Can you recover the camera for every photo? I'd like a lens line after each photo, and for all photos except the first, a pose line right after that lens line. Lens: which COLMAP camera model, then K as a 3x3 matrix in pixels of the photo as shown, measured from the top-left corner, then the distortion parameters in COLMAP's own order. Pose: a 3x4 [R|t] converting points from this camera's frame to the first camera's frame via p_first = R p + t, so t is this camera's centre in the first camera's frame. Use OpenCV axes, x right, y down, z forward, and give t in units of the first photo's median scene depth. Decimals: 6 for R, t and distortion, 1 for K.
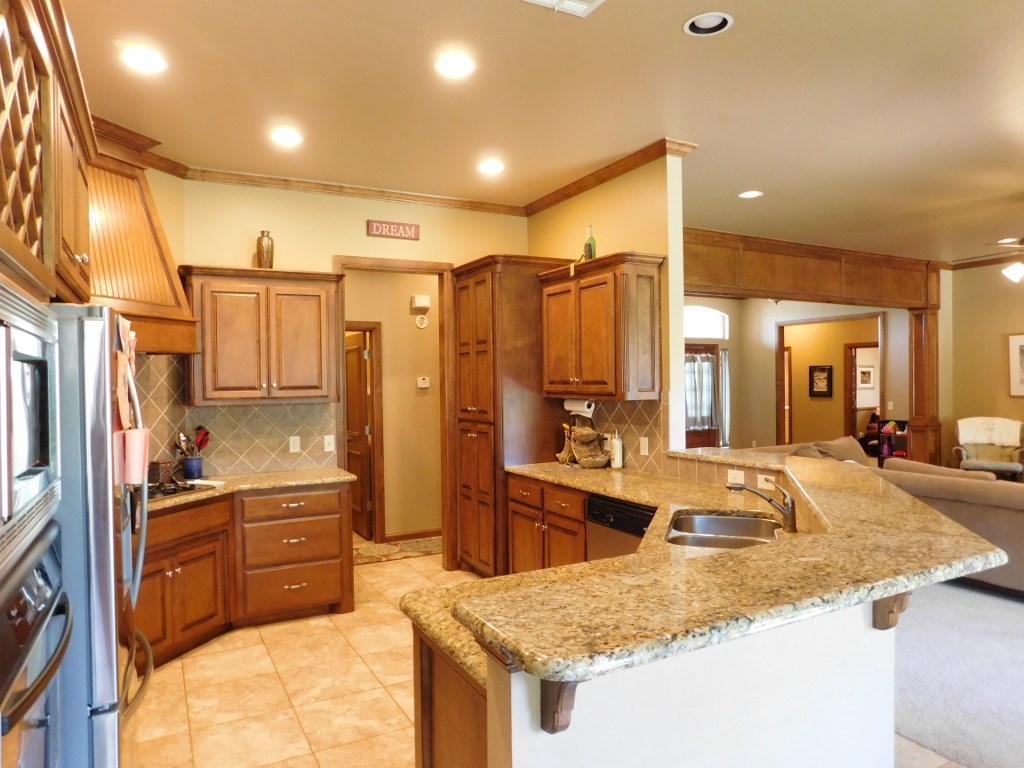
lens RADIAL K [[668.2, 0, 511.6], [0, 668.2, 380.9], [0, 0, 1]] dist [-0.046116, 0.013228]
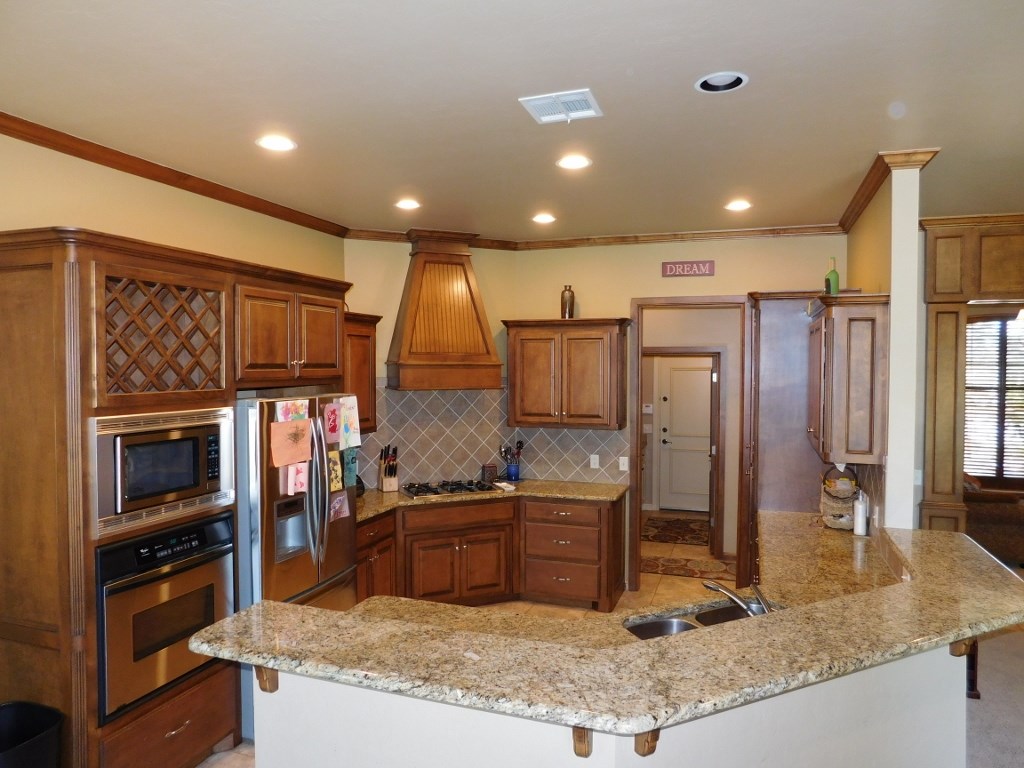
lens RADIAL K [[668.2, 0, 519.1], [0, 668.2, 387.3], [0, 0, 1]] dist [-0.046116, 0.013228]
pose [[0.683702, 0.040744, -0.728623, 0.503180], [-0.015946, 0.999036, 0.040902, -0.094750], [0.729587, -0.016347, 0.683692, 0.100397]]
